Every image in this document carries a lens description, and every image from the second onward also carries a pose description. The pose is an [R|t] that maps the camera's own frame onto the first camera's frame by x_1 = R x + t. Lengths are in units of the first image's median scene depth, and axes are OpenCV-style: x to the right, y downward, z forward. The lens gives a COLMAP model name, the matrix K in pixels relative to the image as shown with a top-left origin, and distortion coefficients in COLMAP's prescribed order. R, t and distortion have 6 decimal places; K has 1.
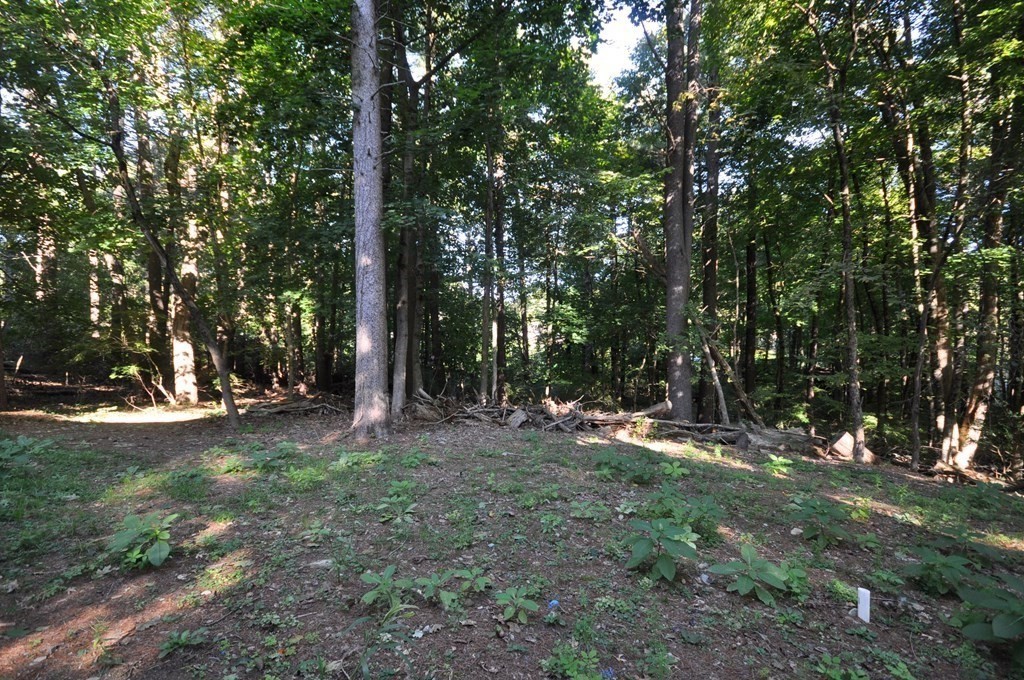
lens RADIAL K [[438.2, 0, 512.5], [0, 438.2, 338.7], [0, 0, 1]] dist [-0.009866, -0.006296]
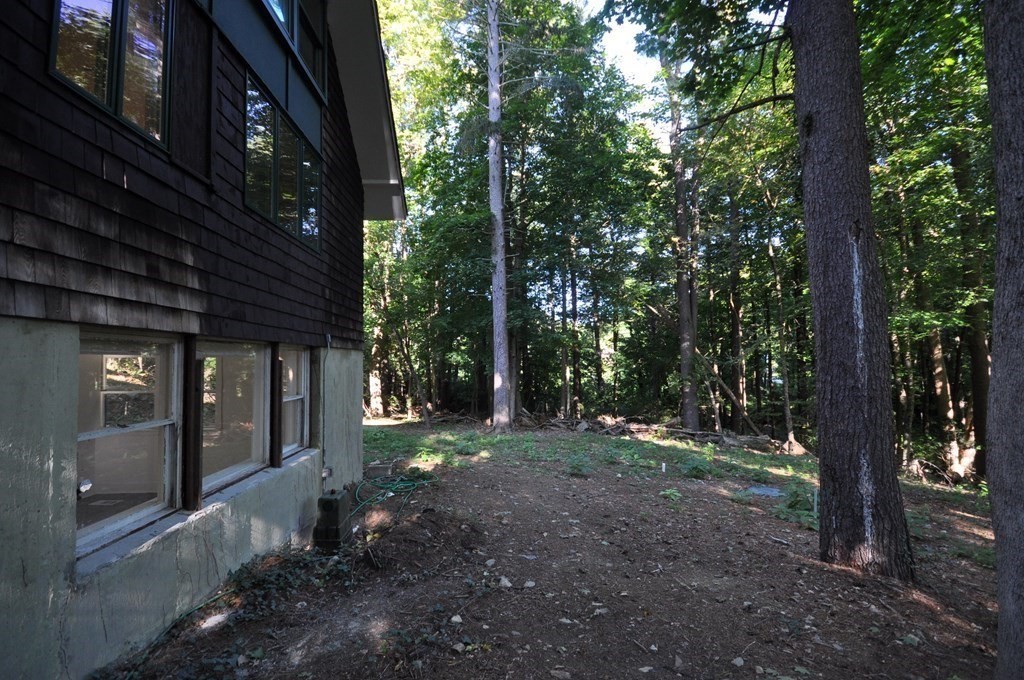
lens RADIAL K [[438.2, 0, 512.7], [0, 438.2, 343.2], [0, 0, 1]] dist [-0.009866, -0.006296]
pose [[0.981891, -0.015751, -0.188789, 0.066859], [0.008402, 0.999178, -0.039662, -0.063195], [0.189259, 0.037357, 0.981216, -0.646500]]
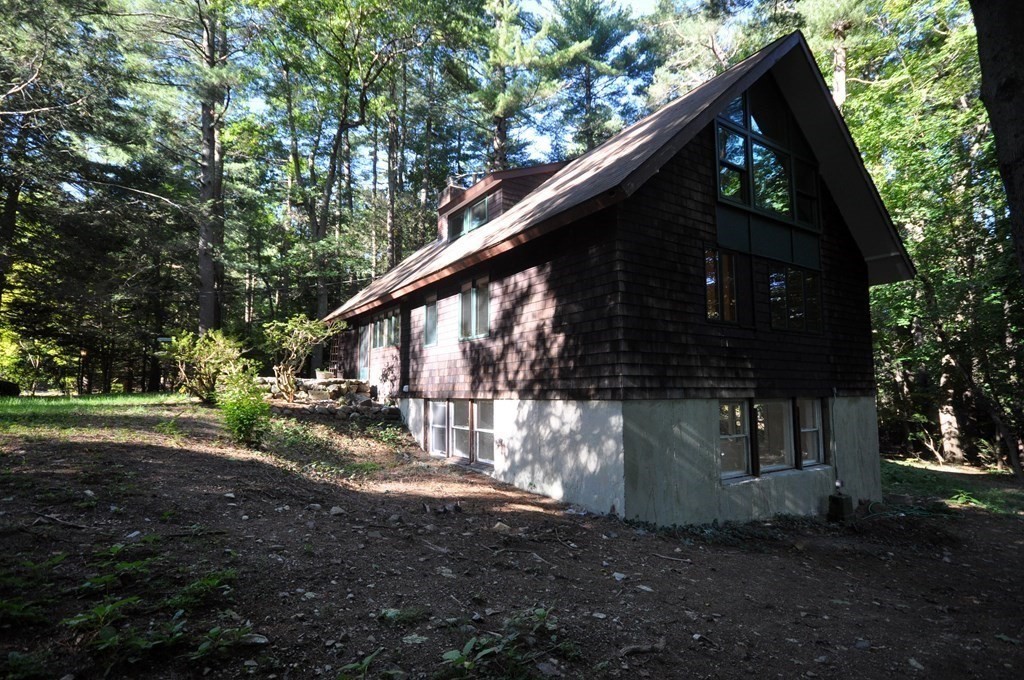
lens RADIAL K [[528.1, 0, 514.0], [0, 528.1, 336.3], [0, 0, 1]] dist [0.001073, -0.000175]
pose [[0.327937, -0.082770, -0.941067, 0.448786], [-0.003129, 0.996054, -0.088697, -0.103003], [0.944694, 0.032032, 0.326384, -1.011548]]
